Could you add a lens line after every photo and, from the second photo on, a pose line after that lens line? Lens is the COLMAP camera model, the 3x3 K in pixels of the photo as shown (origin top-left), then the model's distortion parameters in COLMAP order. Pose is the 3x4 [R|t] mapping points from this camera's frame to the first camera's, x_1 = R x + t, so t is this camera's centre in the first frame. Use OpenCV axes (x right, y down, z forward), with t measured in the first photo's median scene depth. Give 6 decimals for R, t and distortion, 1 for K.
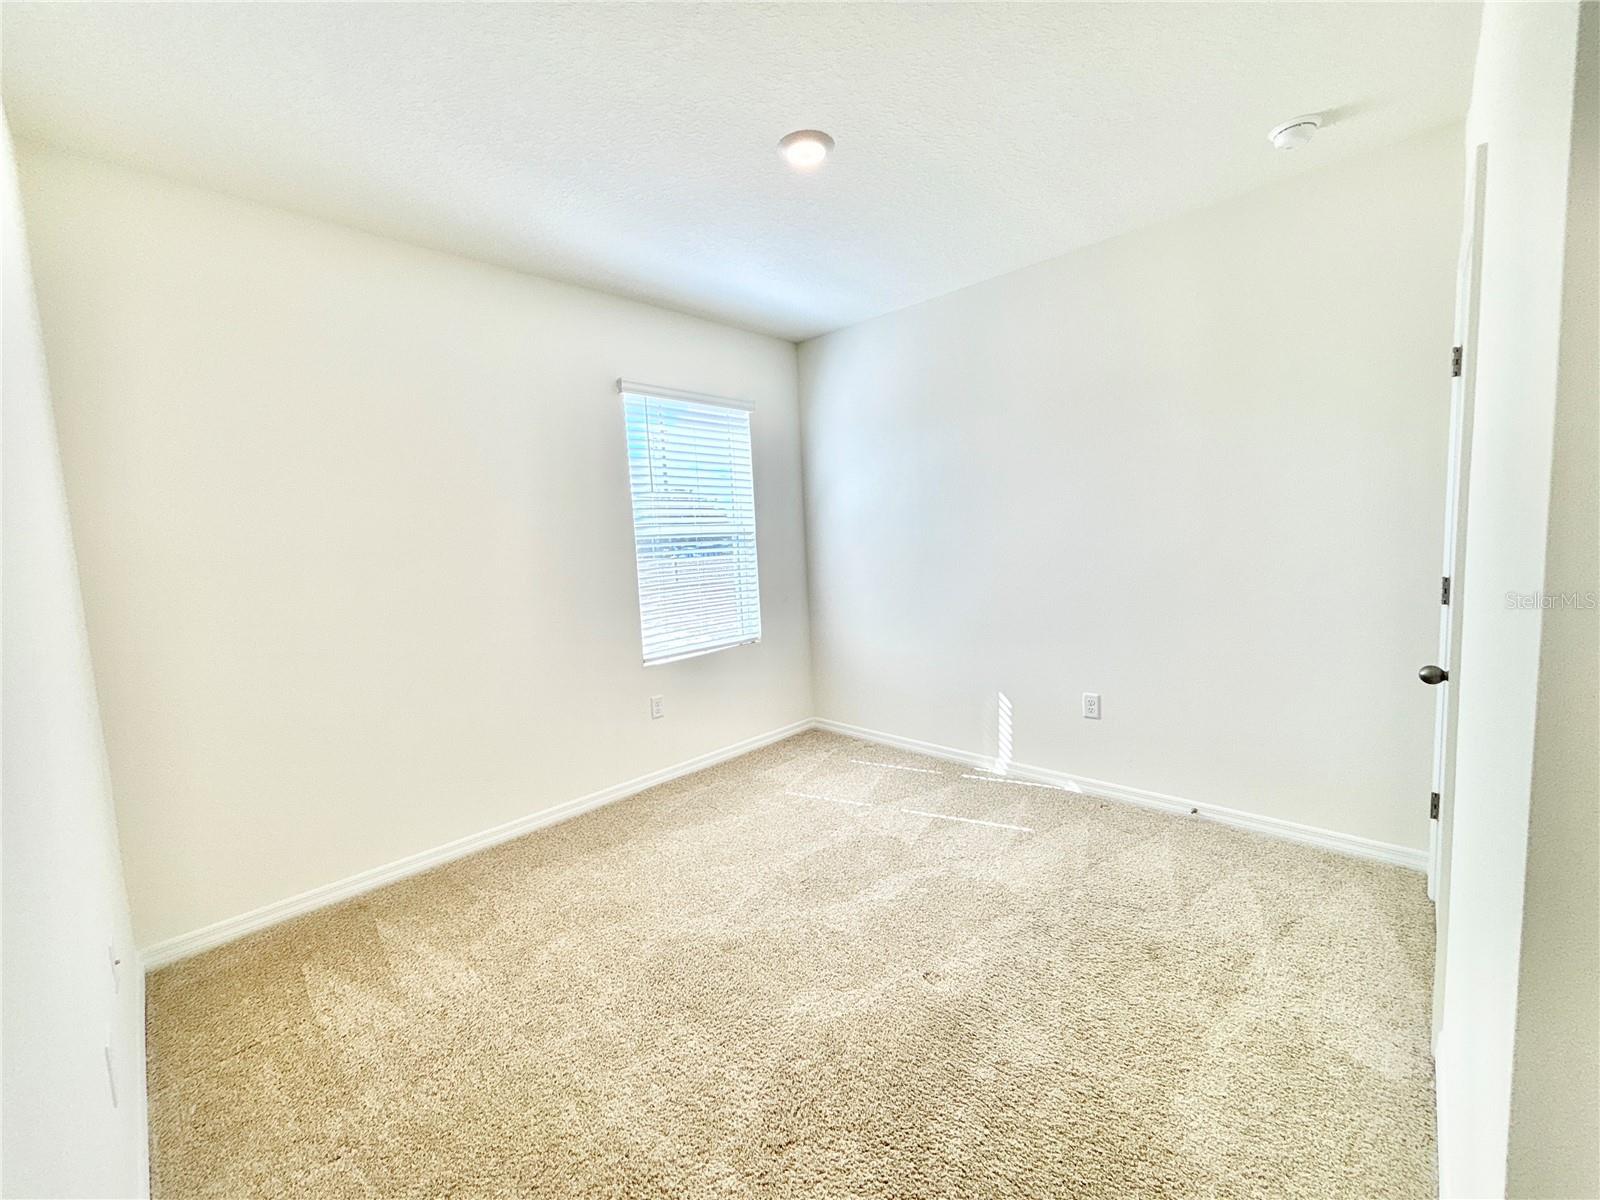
lens RADIAL K [[643.9, 0, 795.4], [0, 643.9, 601.4], [0, 0, 1]] dist [-0.000563, -0.000130]
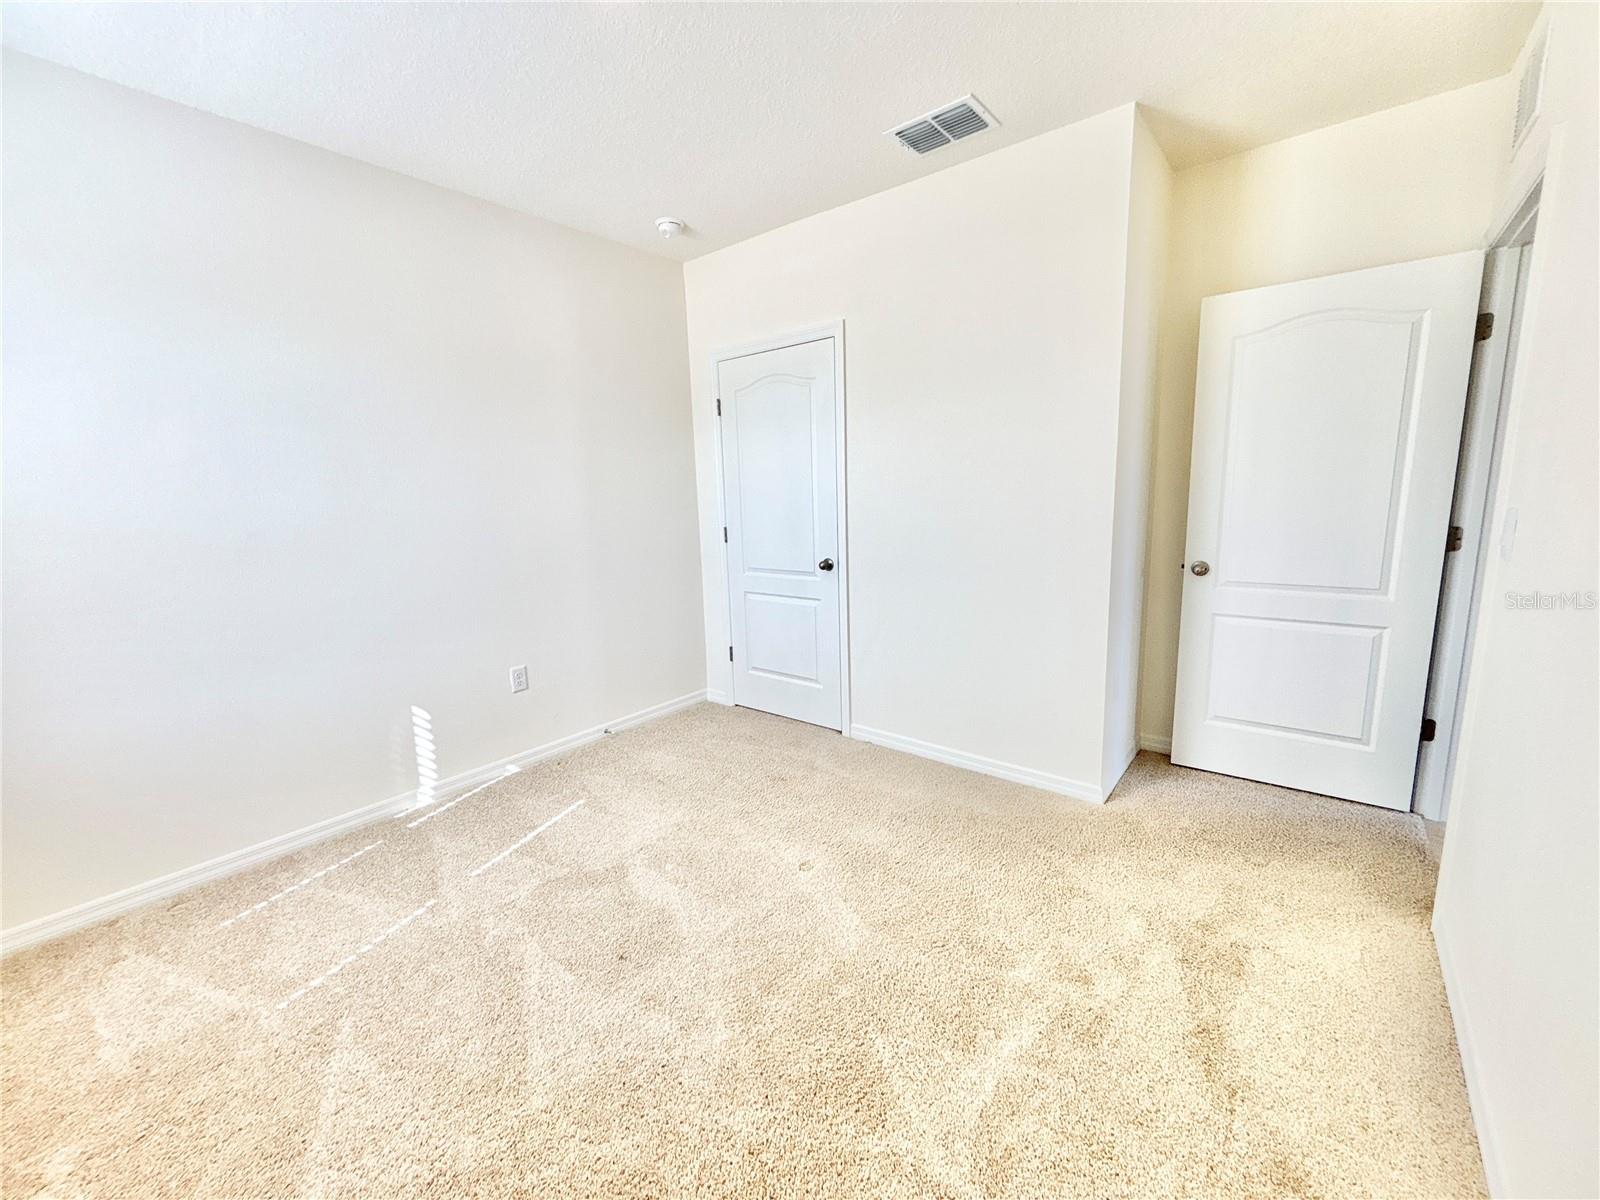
lens RADIAL K [[643.9, 0, 798.1], [0, 643.9, 605.6], [0, 0, 1]] dist [-0.000563, -0.000130]
pose [[-0.089186, -0.129335, 0.987582, -0.528554], [0.131717, 0.981293, 0.140407, -0.031104], [-0.987267, 0.142604, -0.070482, 0.609759]]
